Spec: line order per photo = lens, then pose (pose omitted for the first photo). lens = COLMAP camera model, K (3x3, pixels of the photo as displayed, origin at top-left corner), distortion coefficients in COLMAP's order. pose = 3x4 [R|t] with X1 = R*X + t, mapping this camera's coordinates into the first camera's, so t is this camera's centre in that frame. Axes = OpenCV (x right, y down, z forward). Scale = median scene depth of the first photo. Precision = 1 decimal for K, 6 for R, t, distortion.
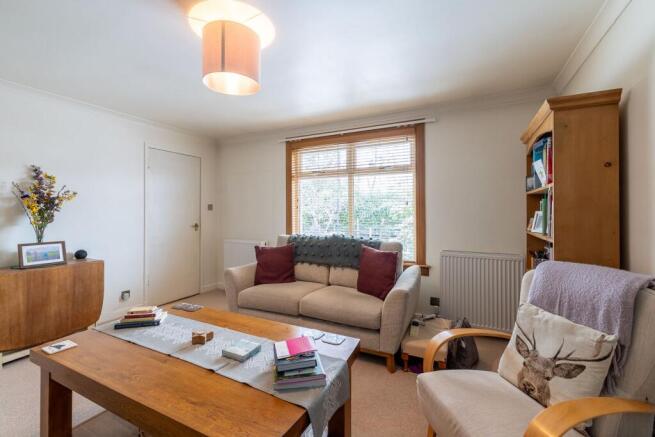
lens RADIAL K [[291.1, 0, 324.9], [0, 291.1, 211.8], [0, 0, 1]] dist [0.000026, 0.000216]
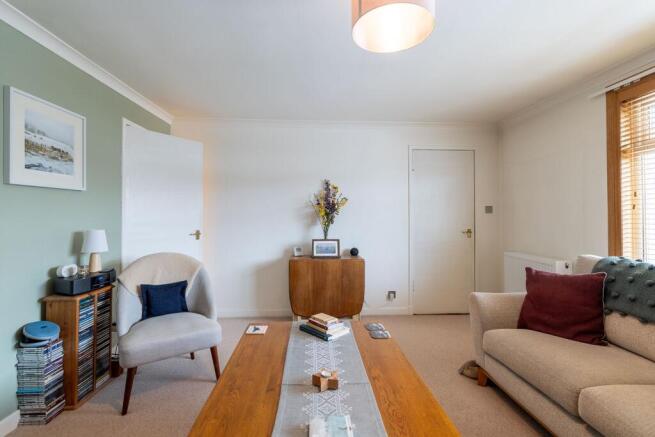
lens RADIAL K [[291.1, 0, 324.9], [0, 291.1, 211.8], [0, 0, 1]] dist [0.000026, 0.000216]
pose [[0.494060, -0.010971, -0.869359, 0.115363], [-0.000043, 0.999920, -0.012644, 0.001233], [0.869428, 0.006284, 0.494020, 0.302404]]
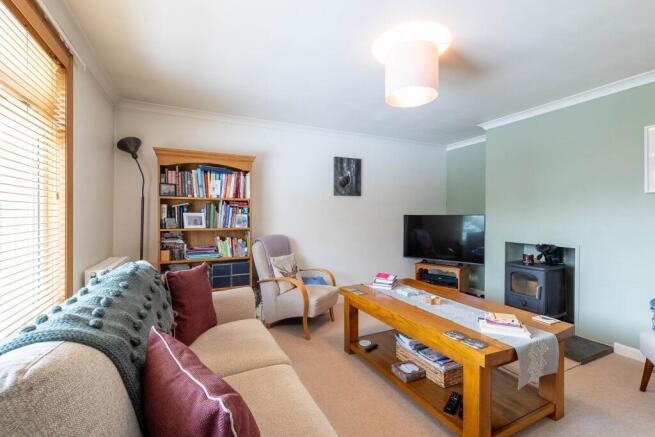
lens RADIAL K [[293.0, 0, 325.2], [0, 293.0, 216.3], [0, 0, 1]] dist [0.001073, 0.000762]
pose [[-0.793176, -0.007250, 0.608949, -0.425651], [-0.003689, 0.999968, 0.007099, 0.003380], [-0.608981, 0.003384, -0.793178, 1.197918]]
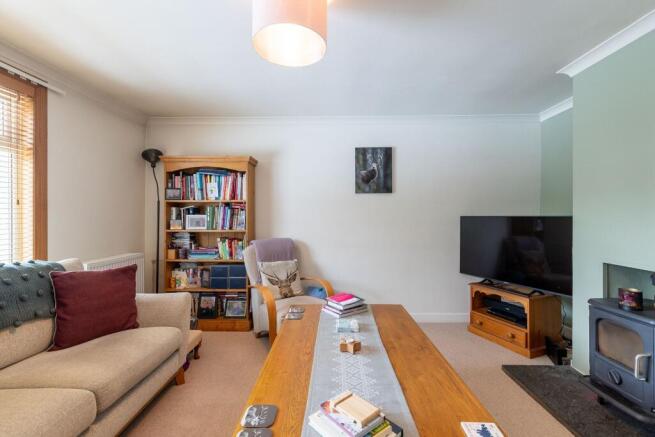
lens RADIAL K [[293.0, 0, 325.2], [0, 293.0, 216.3], [0, 0, 1]] dist [0.001073, 0.000762]
pose [[-0.431824, -0.003571, 0.901951, -0.606998], [-0.000003, 0.999992, 0.003958, 0.001230], [-0.901958, 0.001707, -0.431820, 0.721630]]
